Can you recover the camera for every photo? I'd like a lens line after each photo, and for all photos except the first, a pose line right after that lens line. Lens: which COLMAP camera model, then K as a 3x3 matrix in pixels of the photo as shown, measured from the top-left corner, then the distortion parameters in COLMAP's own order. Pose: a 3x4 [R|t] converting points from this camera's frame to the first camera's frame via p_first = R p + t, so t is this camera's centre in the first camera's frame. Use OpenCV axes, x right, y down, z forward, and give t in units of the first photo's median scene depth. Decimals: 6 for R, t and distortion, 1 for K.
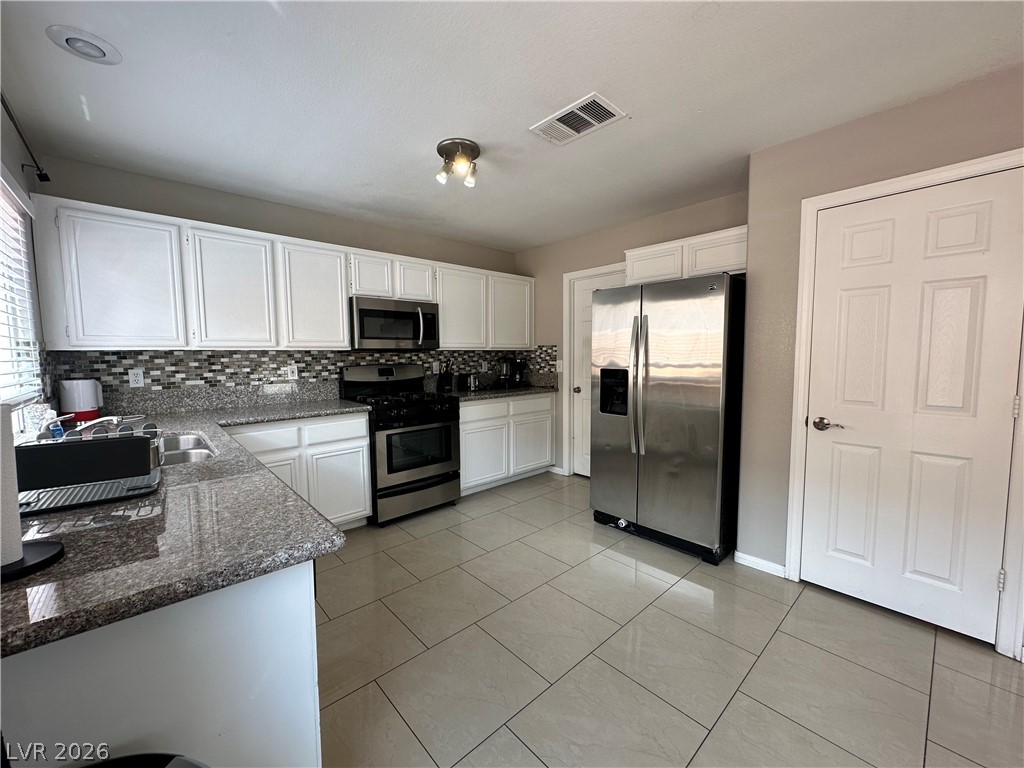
lens RADIAL K [[410.1, 0, 509.9], [0, 410.1, 385.9], [0, 0, 1]] dist [-0.002398, 0.000299]
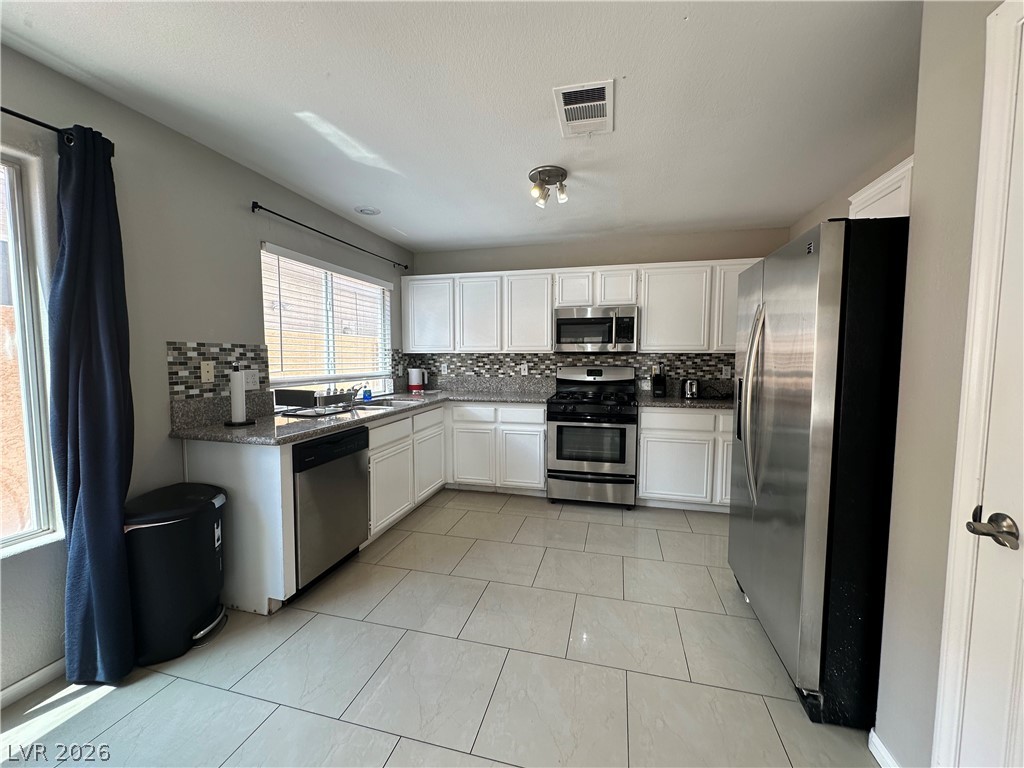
lens RADIAL K [[410.1, 0, 508.9], [0, 410.1, 385.0], [0, 0, 1]] dist [-0.002398, 0.000299]
pose [[0.539105, 0.065542, -0.839685, 0.567725], [-0.072520, 0.996877, 0.031252, -0.020937], [0.839111, 0.044046, 0.542174, 0.231908]]
